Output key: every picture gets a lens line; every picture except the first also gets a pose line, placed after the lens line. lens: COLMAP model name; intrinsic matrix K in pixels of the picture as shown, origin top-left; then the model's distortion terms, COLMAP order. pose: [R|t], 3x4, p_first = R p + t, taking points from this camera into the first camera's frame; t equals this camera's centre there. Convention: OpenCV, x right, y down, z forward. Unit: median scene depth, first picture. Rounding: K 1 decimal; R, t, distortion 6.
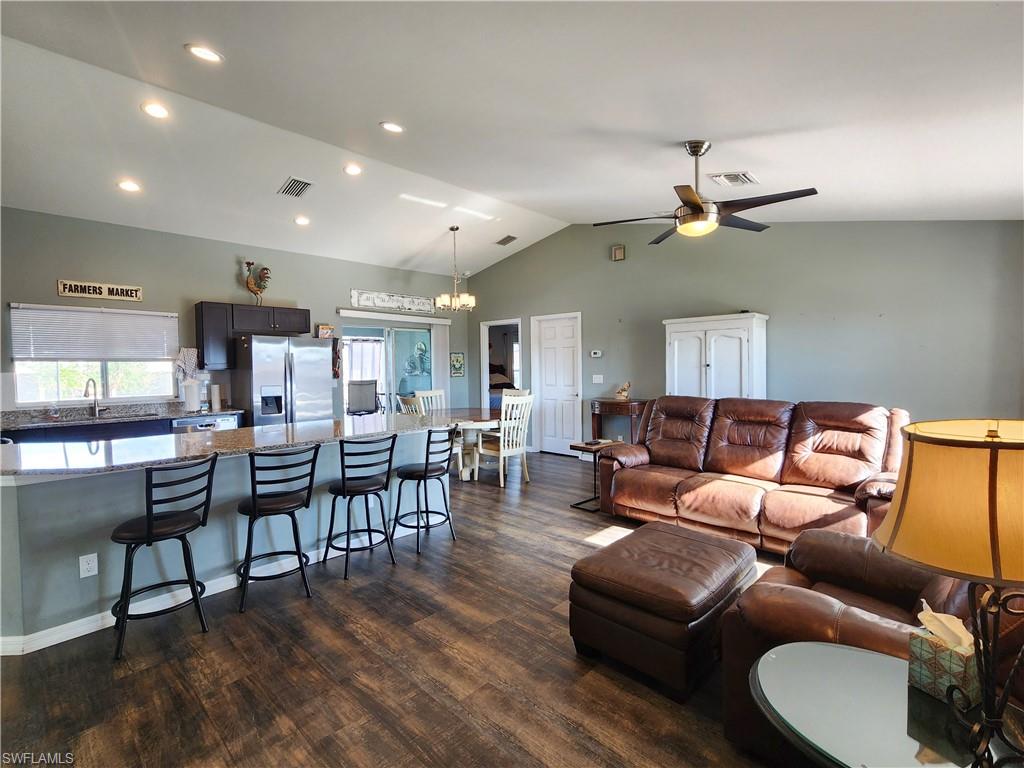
lens RADIAL K [[479.3, 0, 506.6], [0, 479.3, 382.2], [0, 0, 1]] dist [-0.001657, 0.001230]
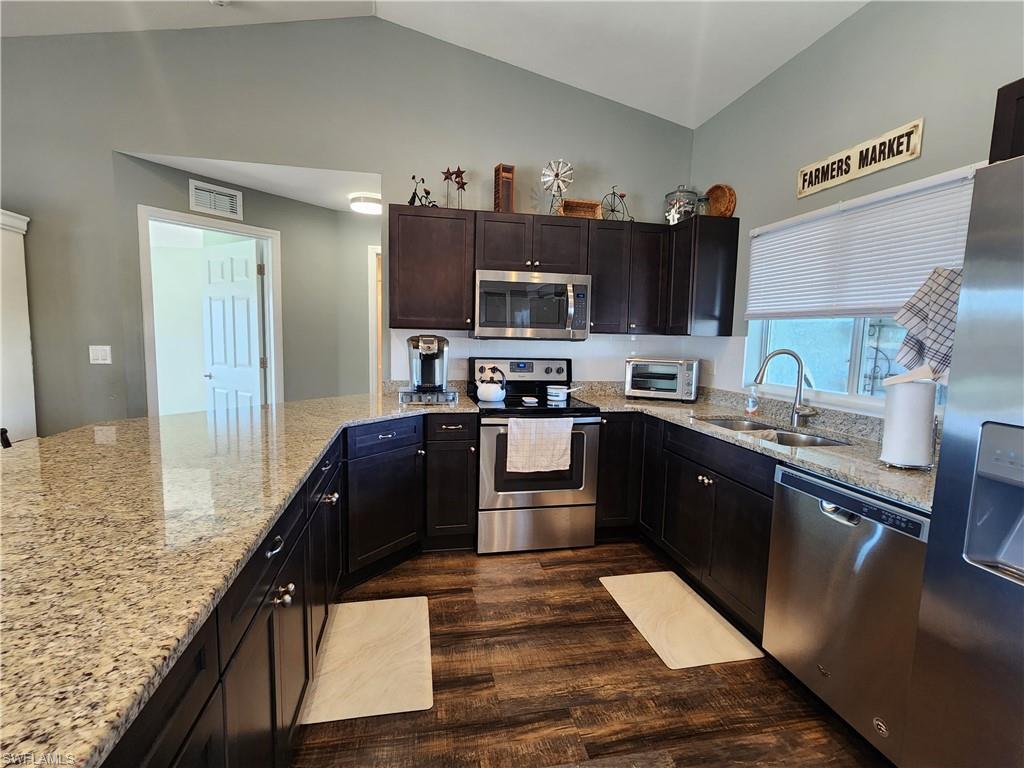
lens RADIAL K [[483.2, 0, 510.0], [0, 483.2, 383.3], [0, 0, 1]] dist [-0.002918, 0.001387]
pose [[-0.566810, 0.085194, -0.819431, -0.221549], [-0.042771, 0.990255, 0.132539, -0.023821], [0.822737, 0.110172, -0.557643, 0.880767]]
